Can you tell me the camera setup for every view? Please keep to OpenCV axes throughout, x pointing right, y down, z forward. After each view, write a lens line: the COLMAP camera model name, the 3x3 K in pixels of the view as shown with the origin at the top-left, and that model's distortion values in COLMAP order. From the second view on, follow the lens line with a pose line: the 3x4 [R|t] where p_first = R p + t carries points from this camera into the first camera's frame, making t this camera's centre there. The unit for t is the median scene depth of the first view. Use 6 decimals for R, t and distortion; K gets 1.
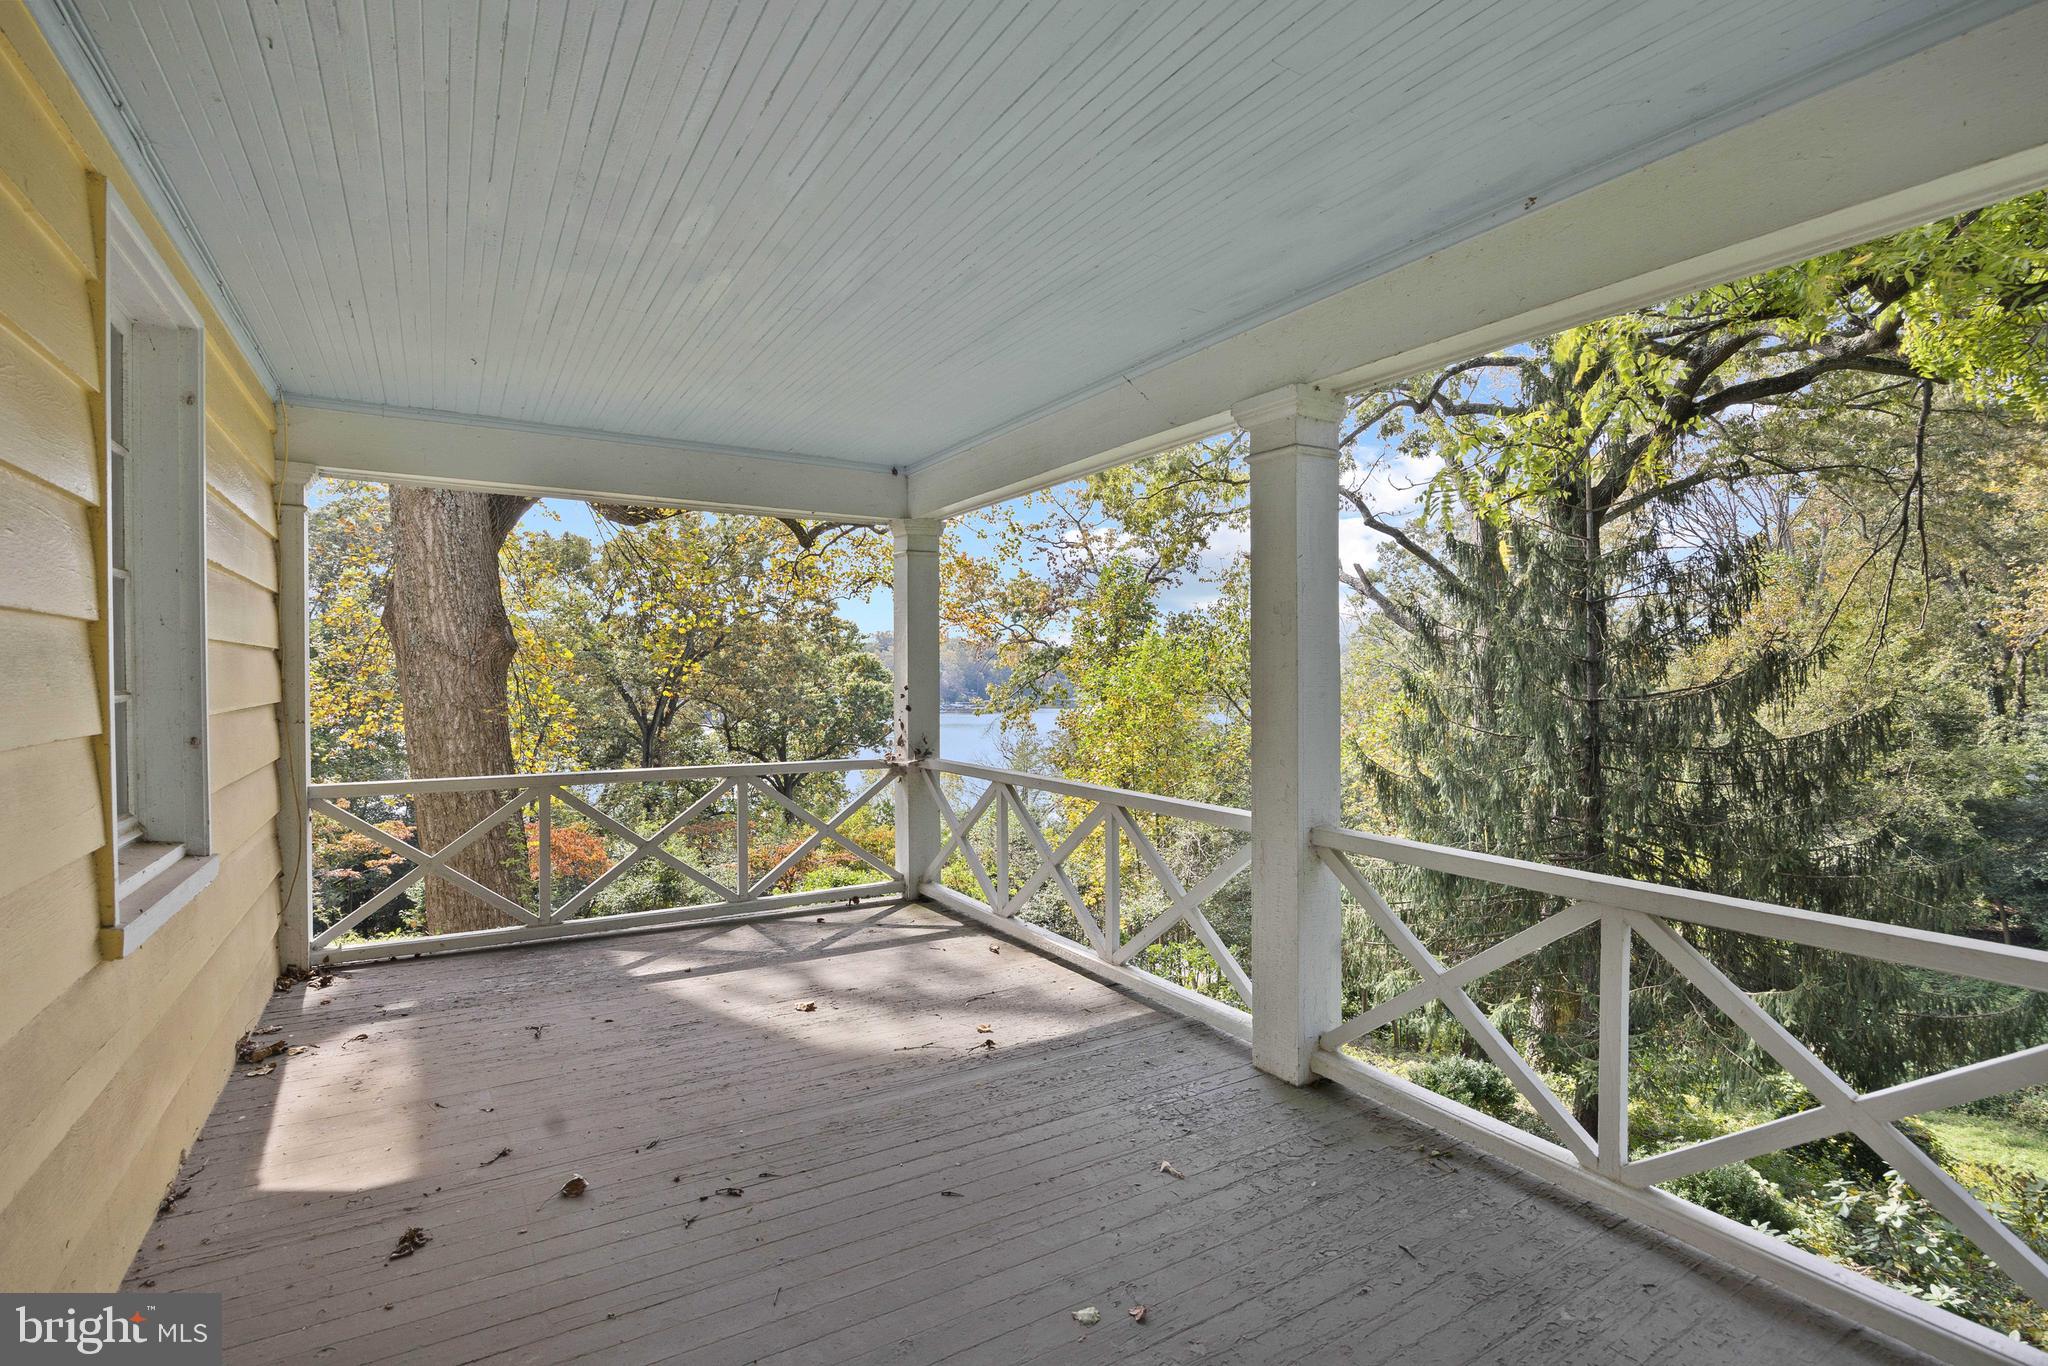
lens RADIAL K [[920.7, 0, 1026.5], [0, 920.7, 674.5], [0, 0, 1]] dist [-0.001219, -0.000148]
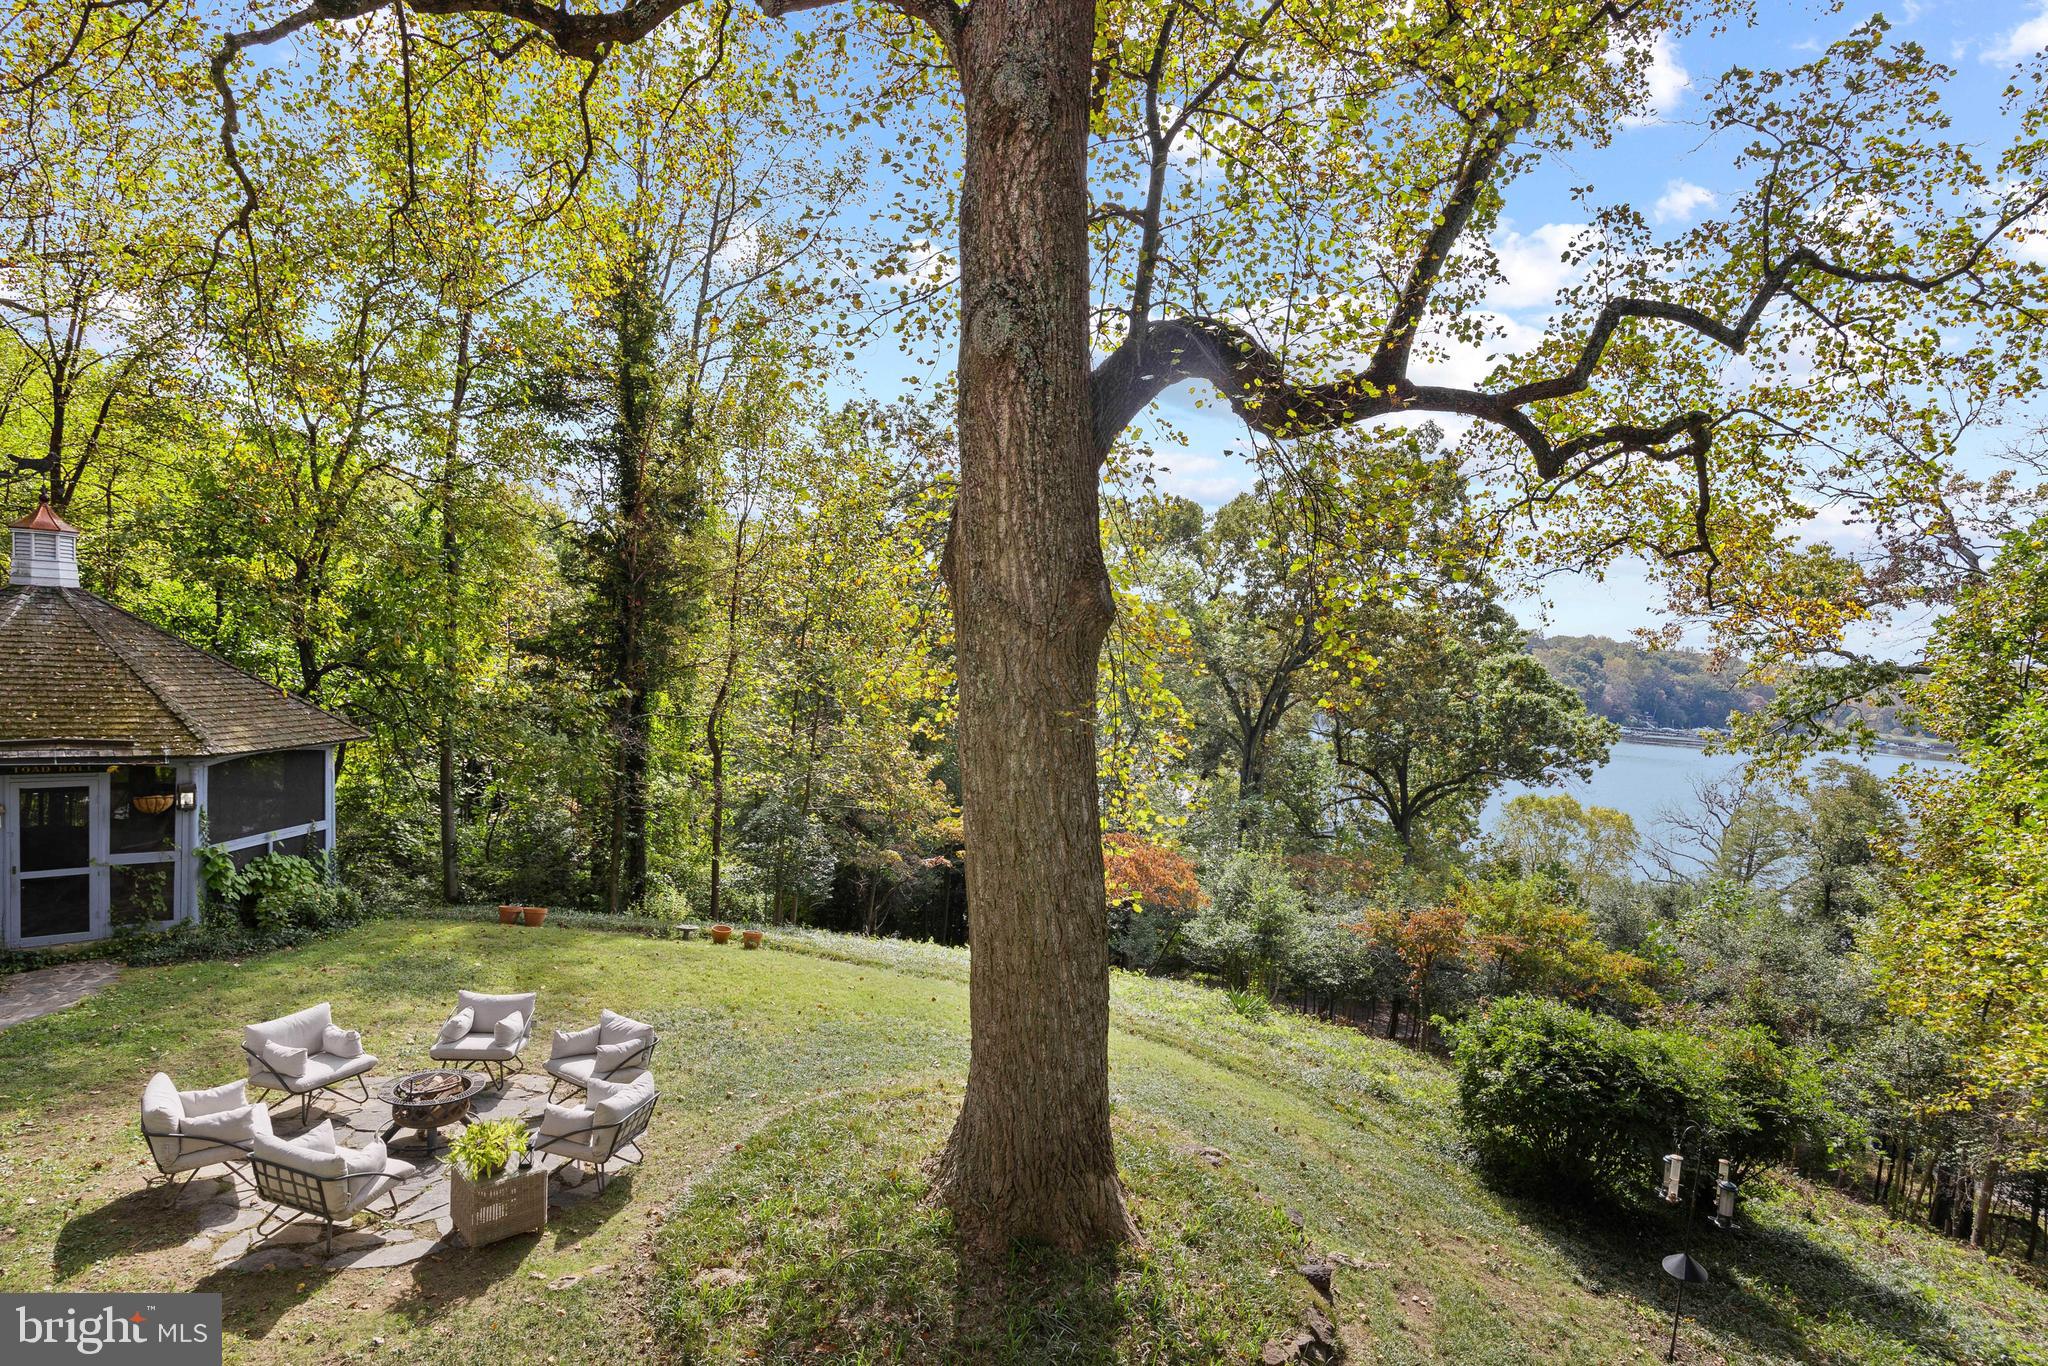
lens RADIAL K [[920.7, 0, 1026.5], [0, 920.7, 674.5], [0, 0, 1]] dist [-0.001219, -0.000148]
pose [[0.818733, 0.072020, -0.569639, -0.105225], [-0.068370, 0.997272, 0.027820, -0.001029], [0.570089, 0.016169, 0.821424, 0.195708]]
